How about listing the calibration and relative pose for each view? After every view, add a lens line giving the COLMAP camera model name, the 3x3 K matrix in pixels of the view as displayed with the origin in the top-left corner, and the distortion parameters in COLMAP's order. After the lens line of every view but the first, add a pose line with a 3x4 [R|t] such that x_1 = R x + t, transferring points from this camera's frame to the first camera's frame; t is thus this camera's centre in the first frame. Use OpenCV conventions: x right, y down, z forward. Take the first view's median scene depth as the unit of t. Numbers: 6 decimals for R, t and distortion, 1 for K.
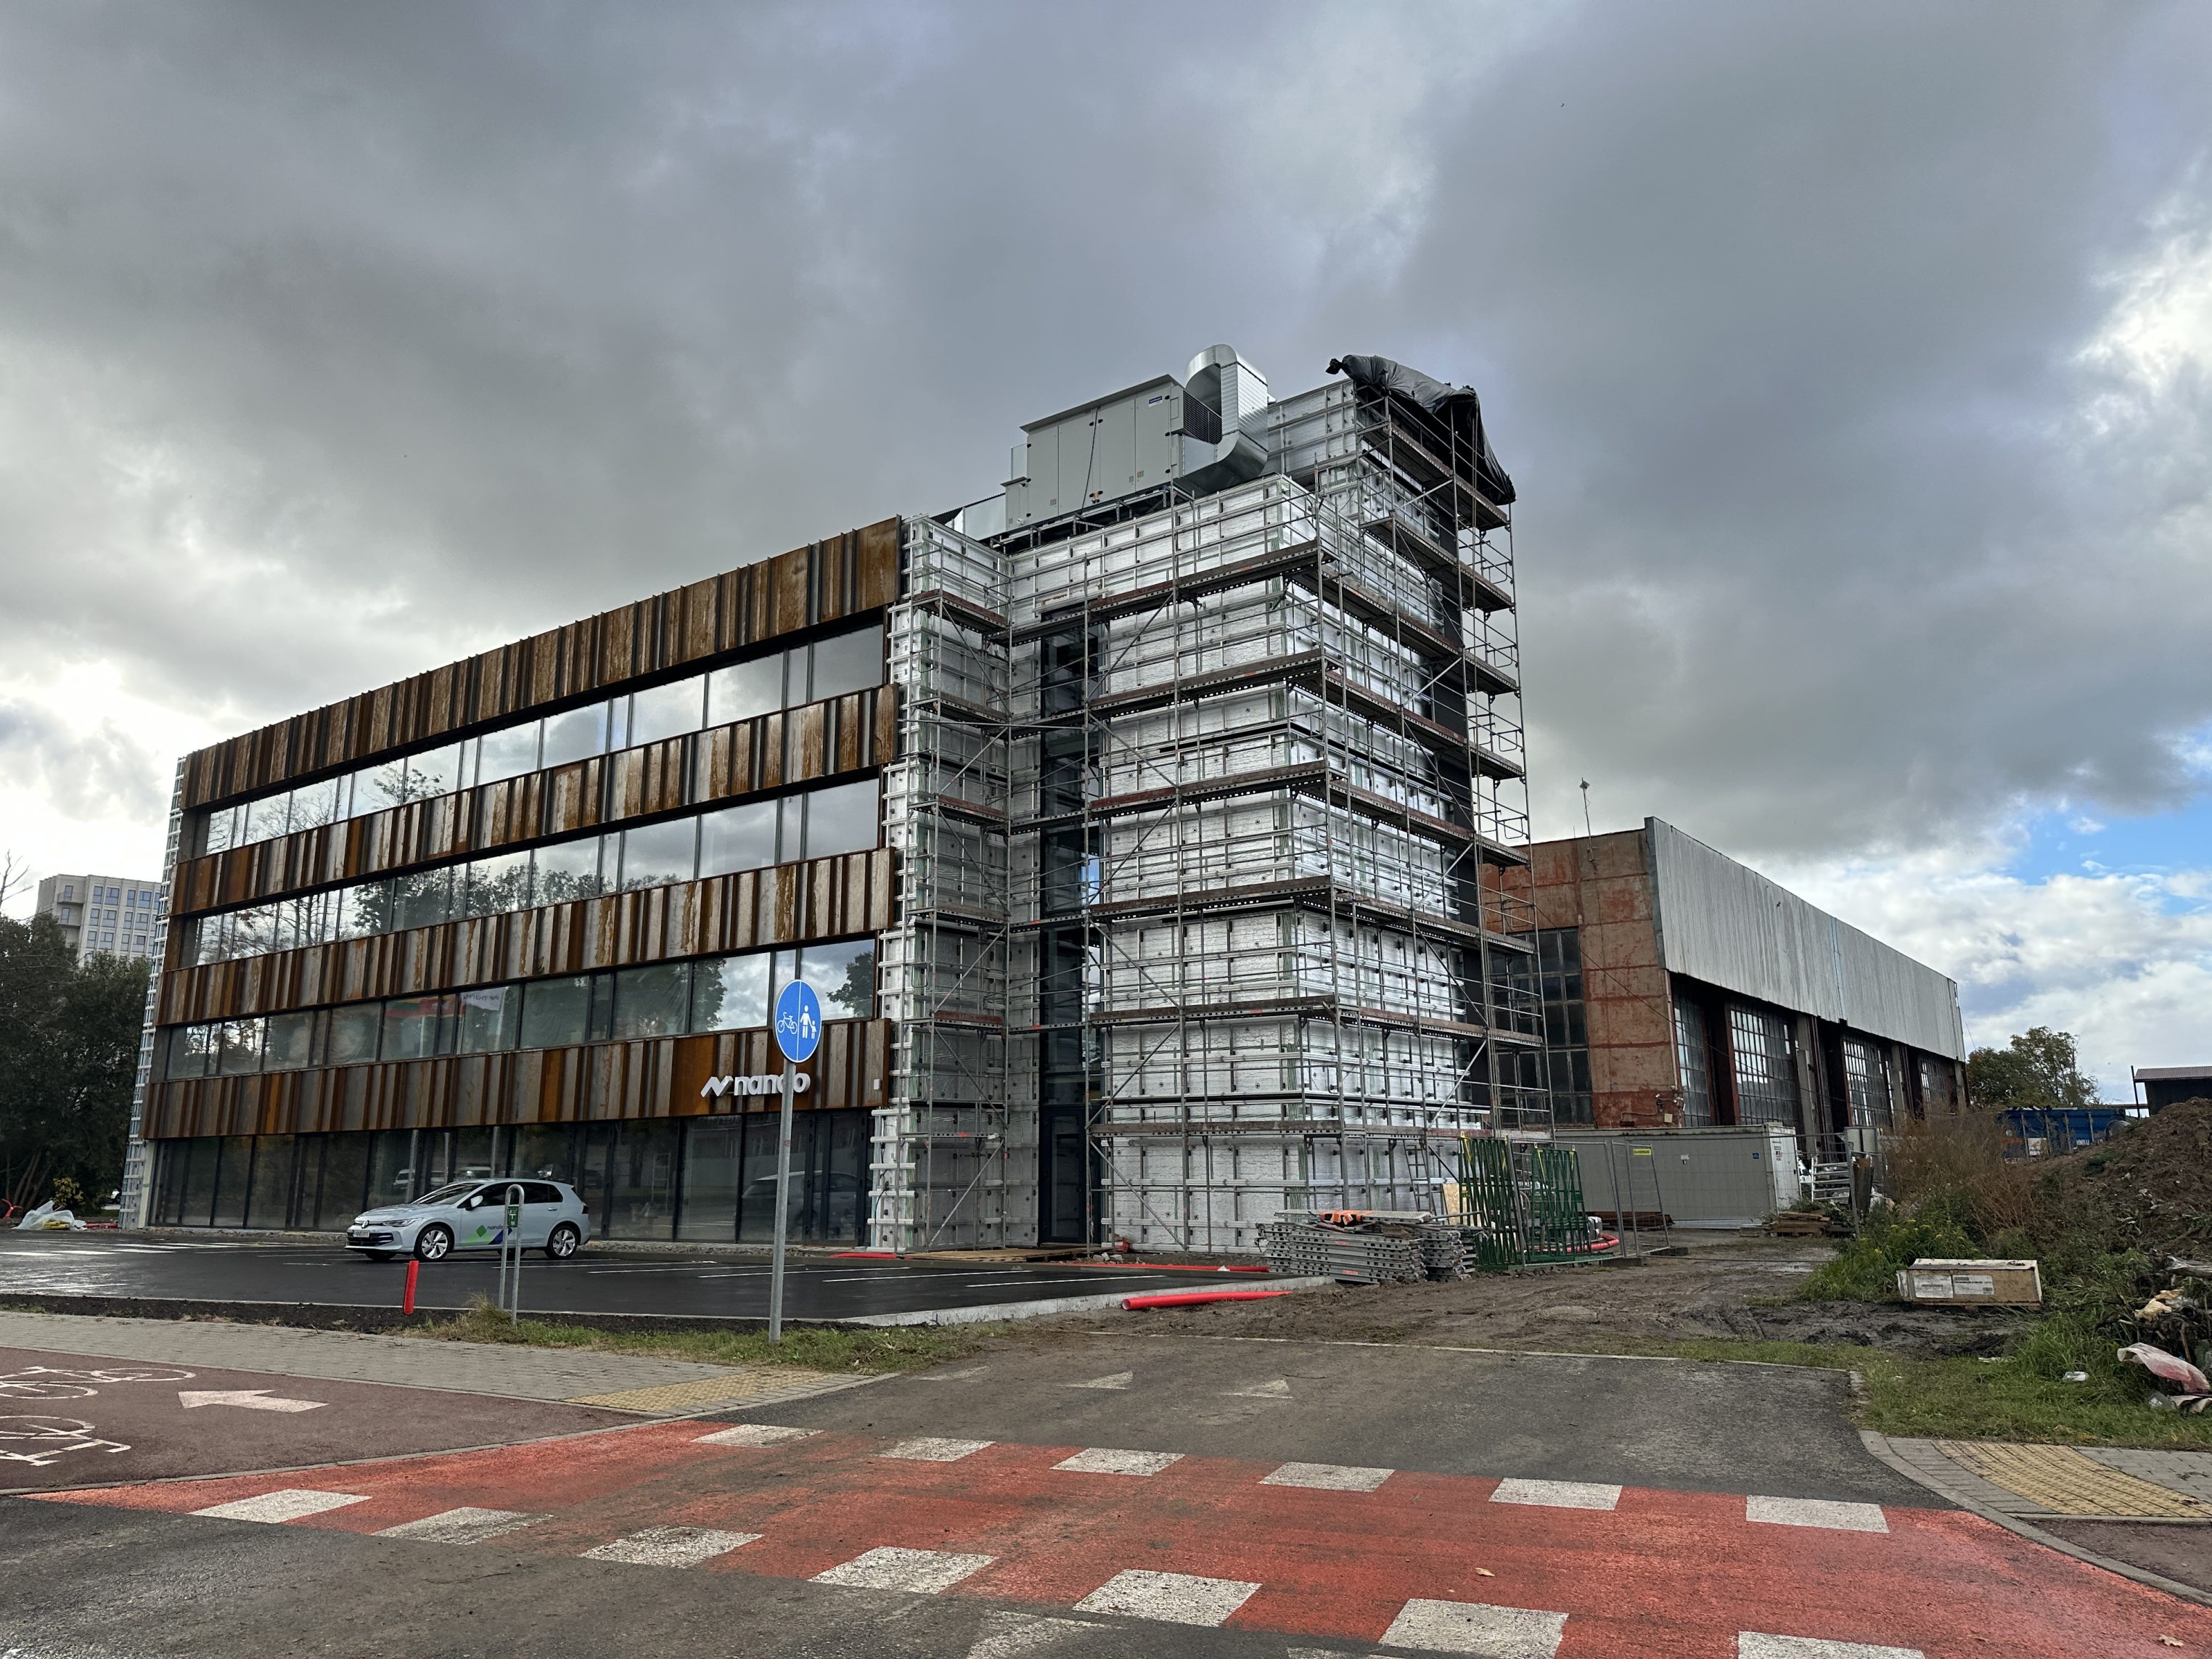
lens RADIAL K [[1577.1, 0, 1106.0], [0, 1577.1, 829.5], [0, 0, 1]] dist [0.001397, 0.000372]
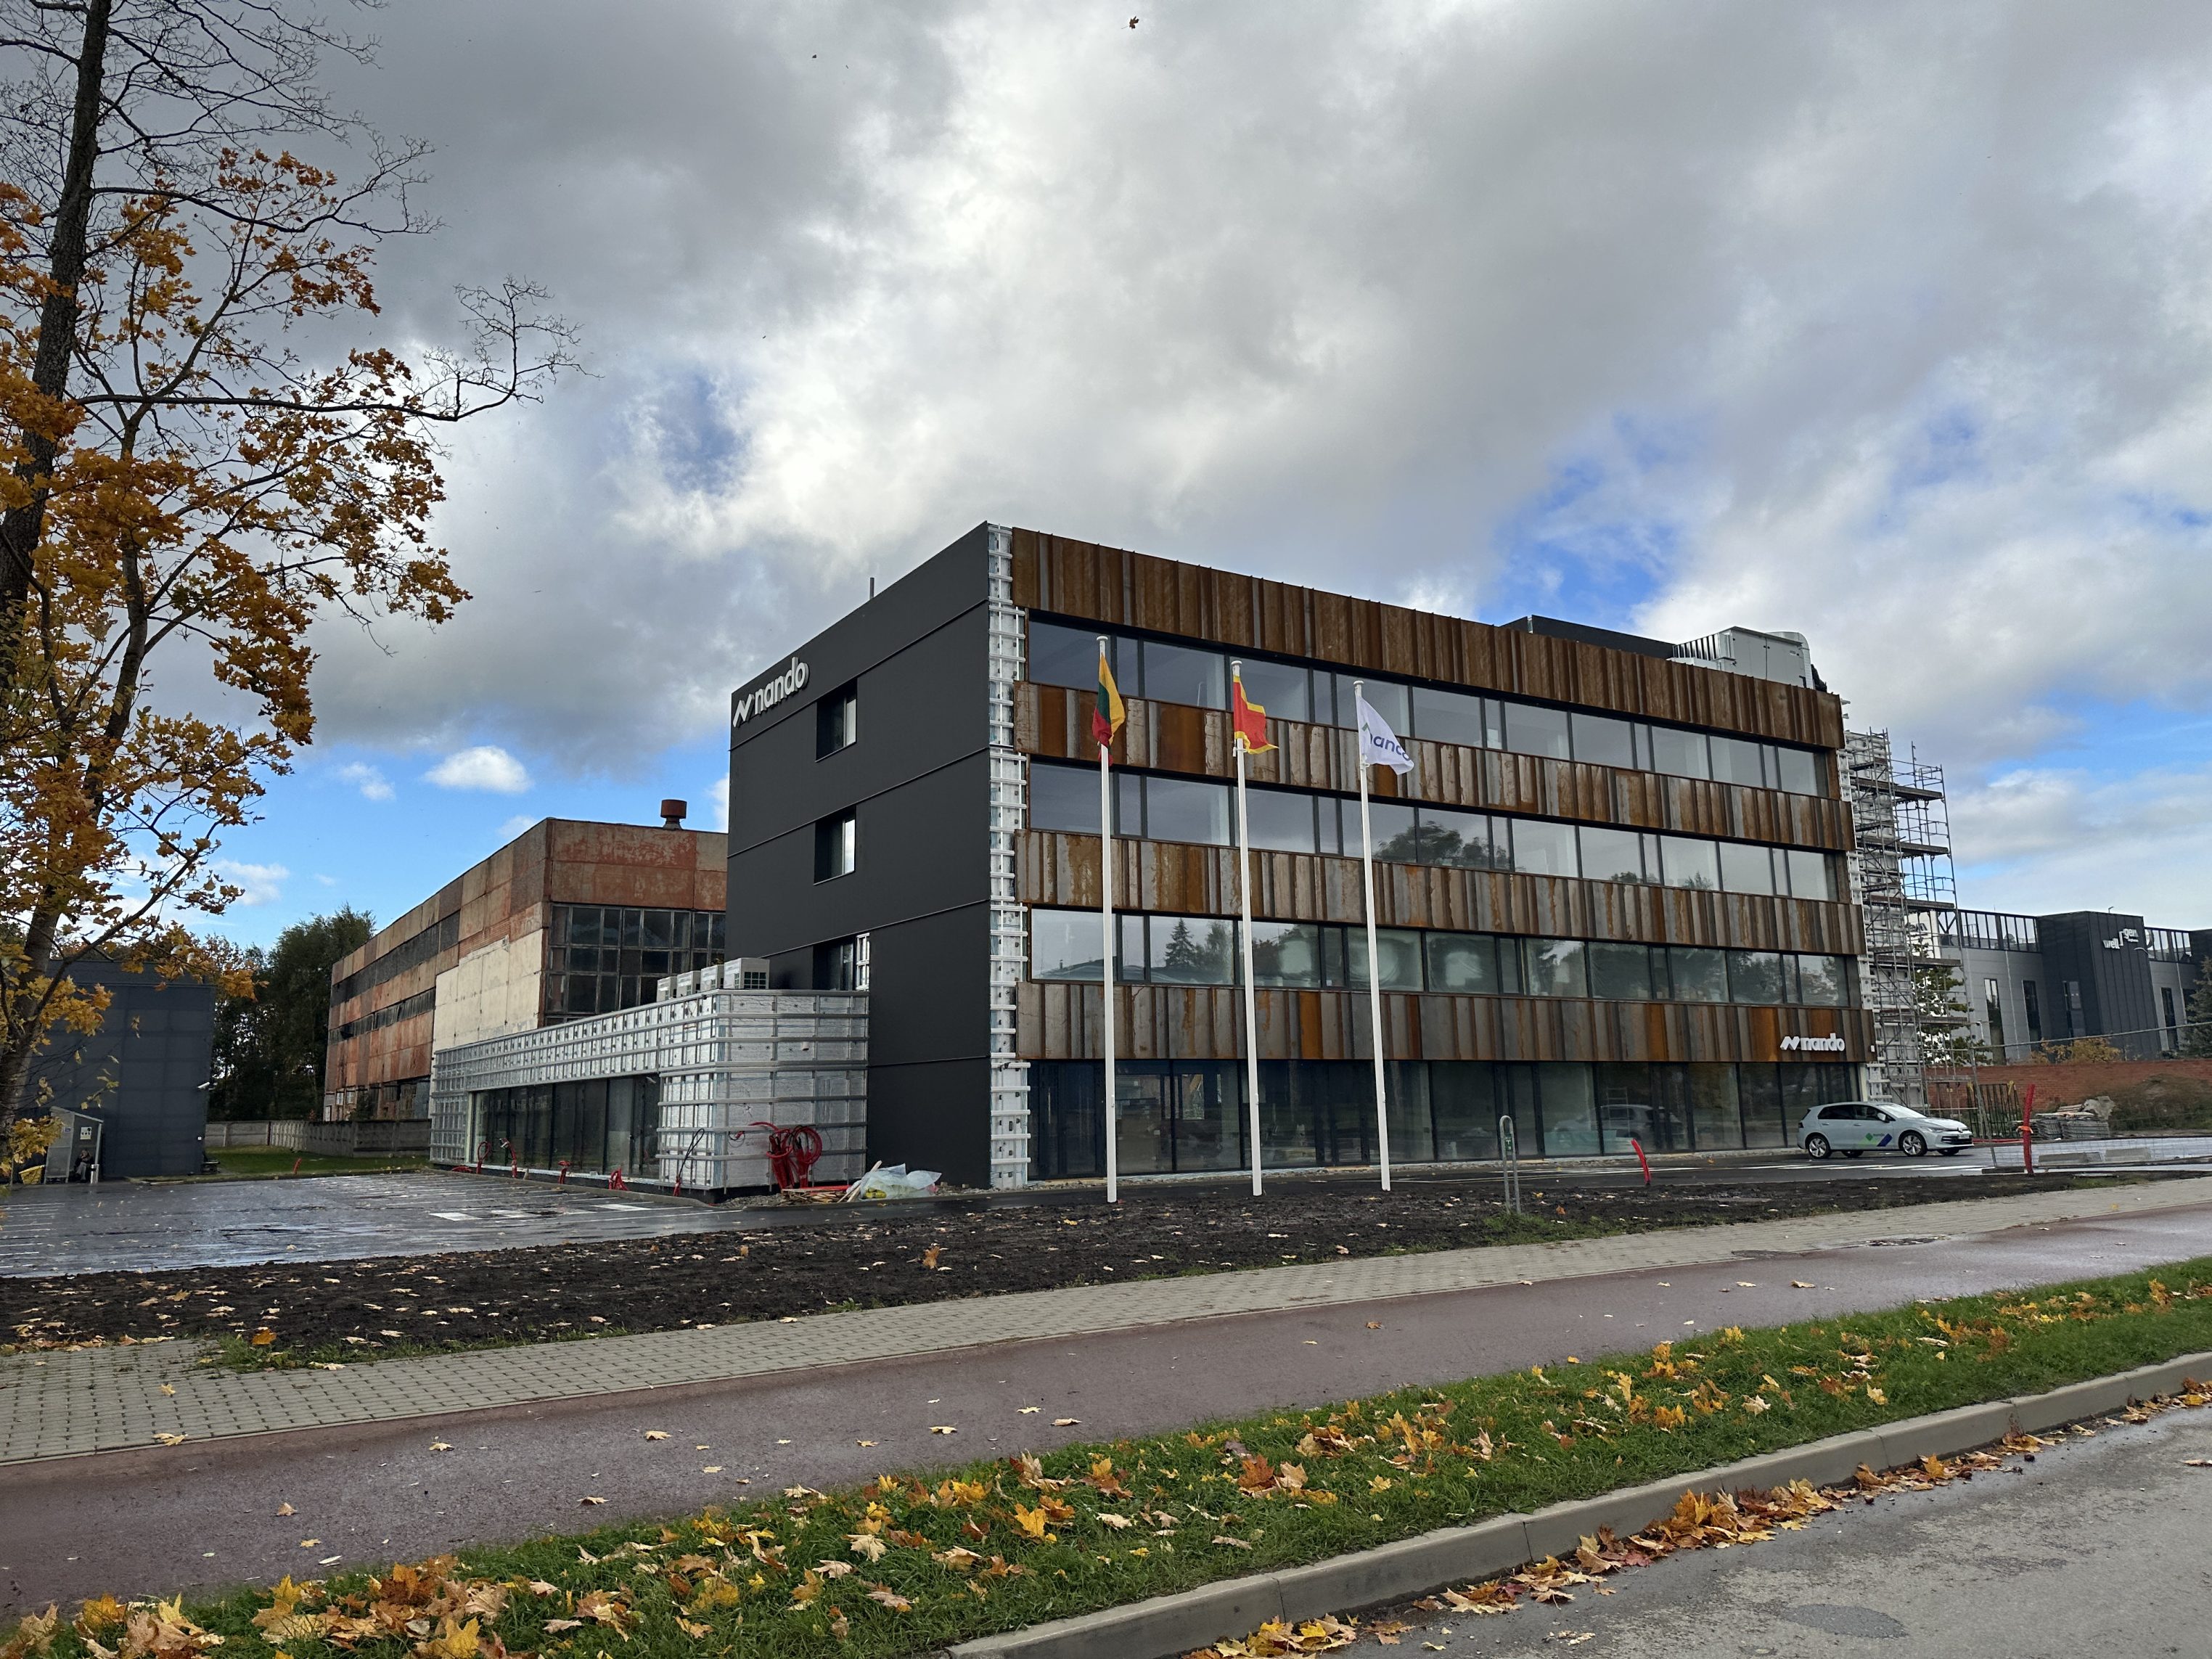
lens RADIAL K [[1577.1, 0, 1106.0], [0, 1577.1, 829.5], [0, 0, 1]] dist [0.001397, 0.000372]
pose [[0.352262, 0.155248, 0.922935, -1.667011], [-0.192038, 0.977153, -0.091071, 0.201174], [-0.915987, -0.145158, 0.374027, 0.952490]]
